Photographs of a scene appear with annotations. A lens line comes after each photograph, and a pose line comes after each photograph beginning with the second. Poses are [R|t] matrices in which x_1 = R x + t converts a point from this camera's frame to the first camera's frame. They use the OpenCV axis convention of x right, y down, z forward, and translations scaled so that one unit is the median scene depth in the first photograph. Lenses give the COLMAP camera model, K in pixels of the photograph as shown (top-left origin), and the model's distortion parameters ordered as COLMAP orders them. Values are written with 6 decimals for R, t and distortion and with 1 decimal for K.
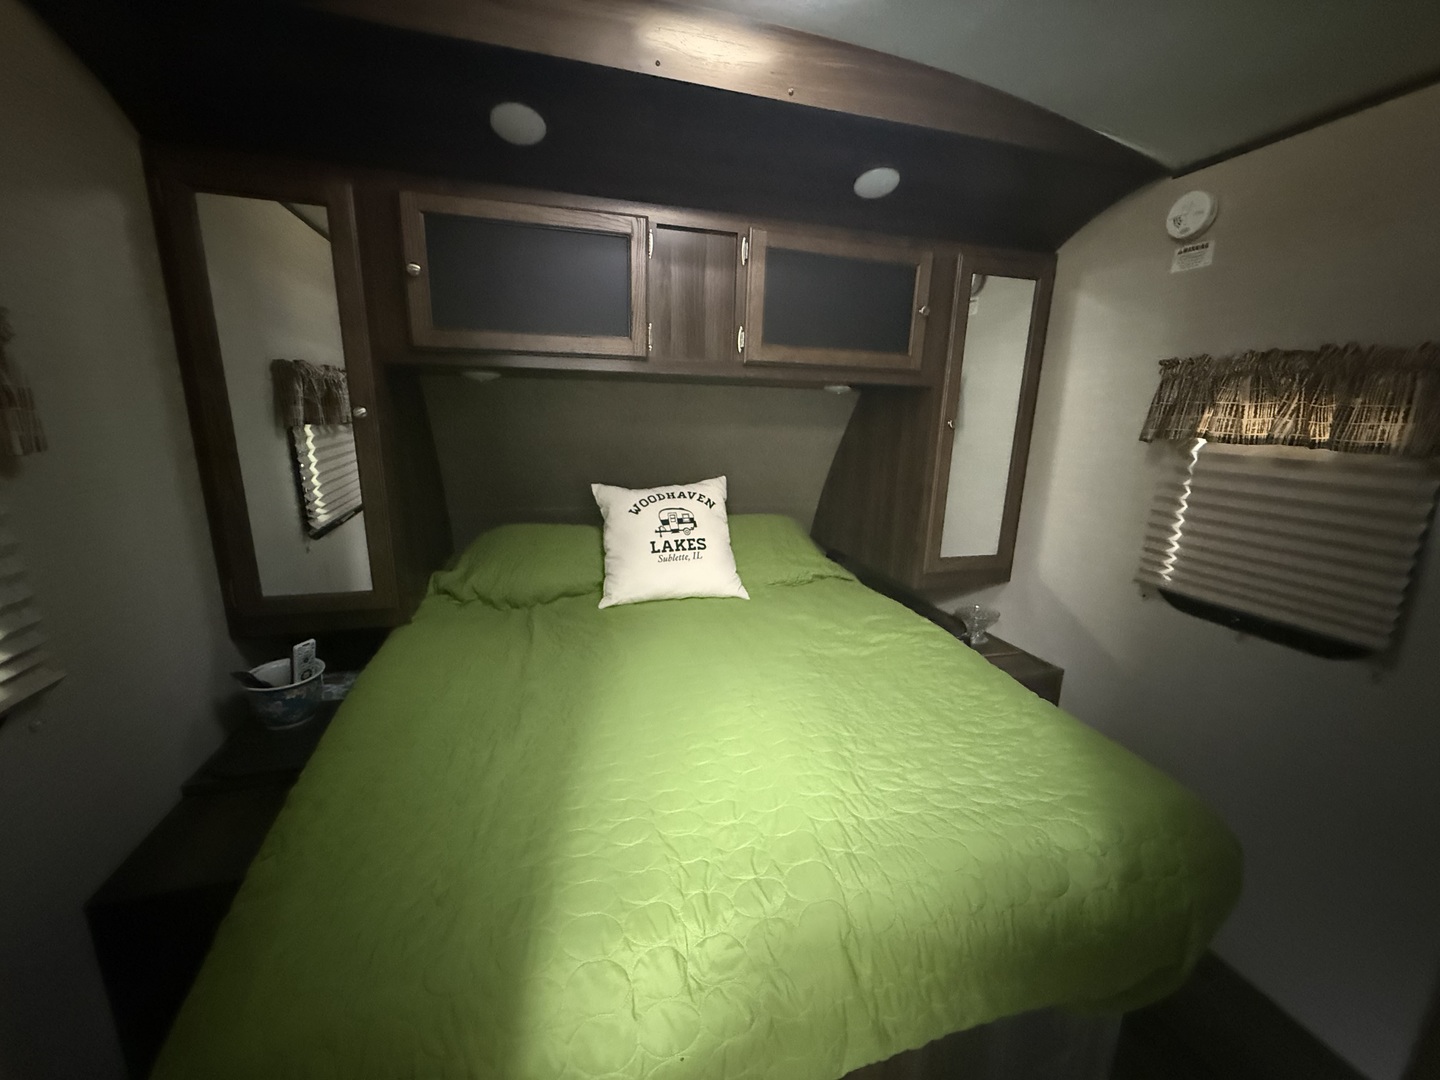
lens RADIAL K [[573.2, 0, 717.7], [0, 573.2, 540.1], [0, 0, 1]] dist [0.000235, 0.000339]
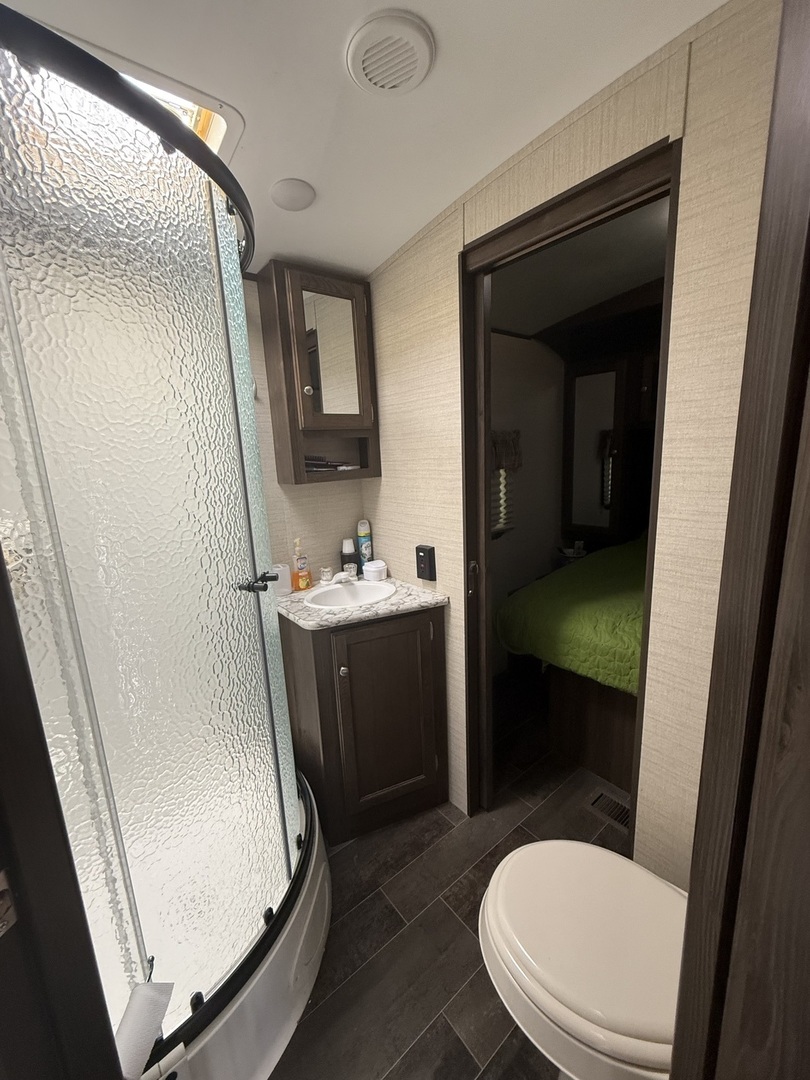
lens RADIAL K [[429.9, 0, 405.4], [0, 429.9, 535.9], [0, 0, 1]] dist [0.000235, 0.000339]
pose [[0.381596, 0.141231, -0.913476, 0.718130], [-0.149826, 0.984640, 0.089645, 0.091030], [0.912106, 0.102654, 0.396894, -0.470221]]
